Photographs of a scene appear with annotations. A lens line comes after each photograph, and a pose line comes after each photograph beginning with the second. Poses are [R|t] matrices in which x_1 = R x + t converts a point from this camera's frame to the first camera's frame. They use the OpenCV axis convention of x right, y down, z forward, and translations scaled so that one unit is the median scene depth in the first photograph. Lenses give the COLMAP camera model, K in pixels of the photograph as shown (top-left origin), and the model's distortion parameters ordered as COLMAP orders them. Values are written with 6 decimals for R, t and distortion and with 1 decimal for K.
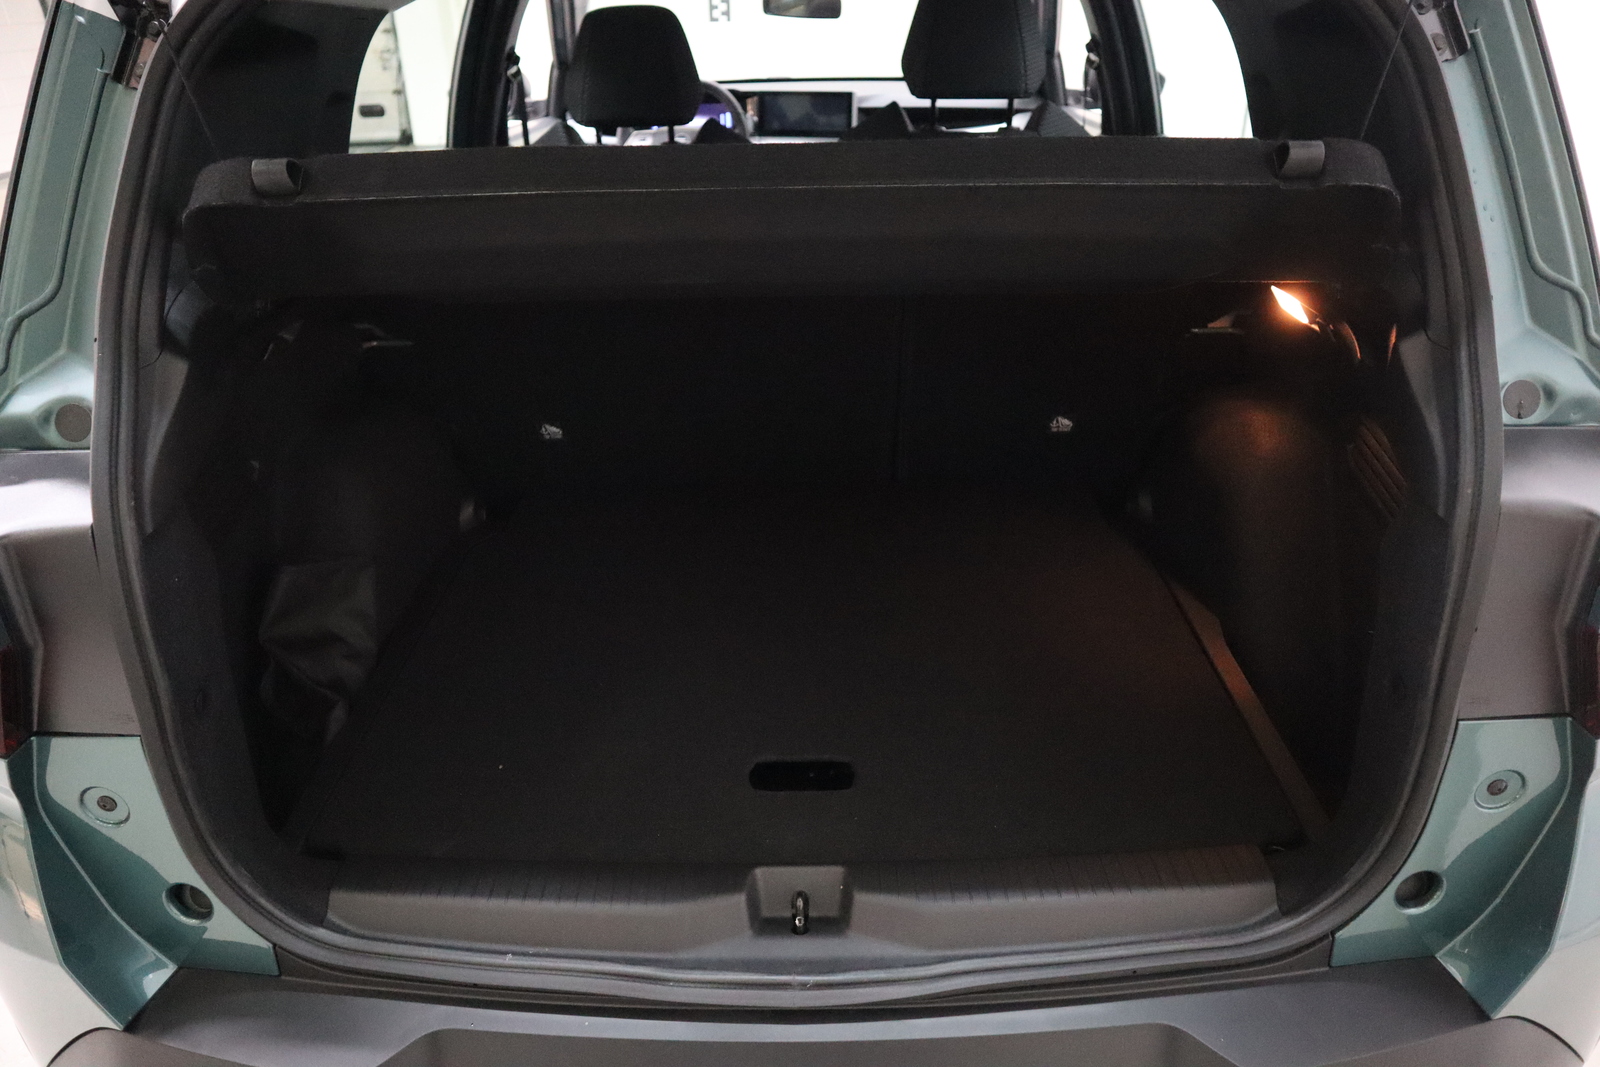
lens RADIAL K [[1098.4, 0, 800.0], [0, 1098.4, 533.5], [0, 0, 1]] dist [-0.096451, 0.046464]
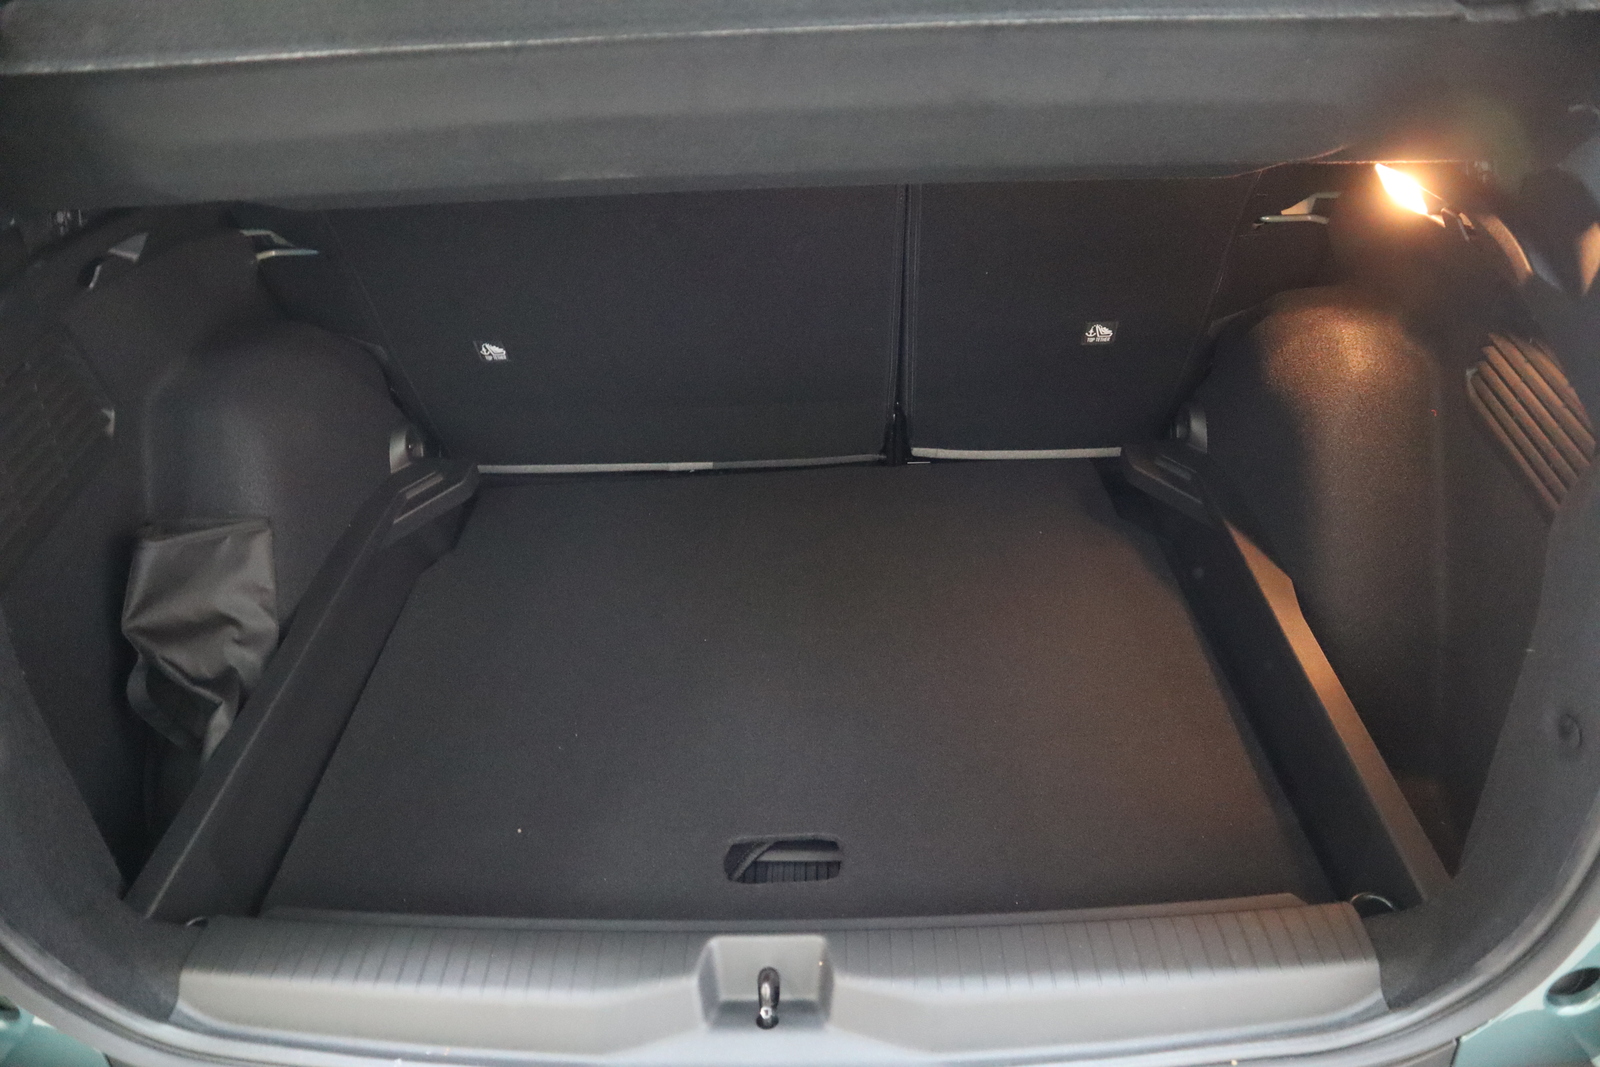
lens RADIAL K [[1098.4, 0, 800.0], [0, 1098.4, 533.5], [0, 0, 1]] dist [-0.096451, 0.046464]
pose [[0.999703, -0.012561, -0.020892, 0.039428], [0.014742, 0.994066, 0.107777, -0.062216], [0.019415, -0.108053, 0.993955, 0.230253]]
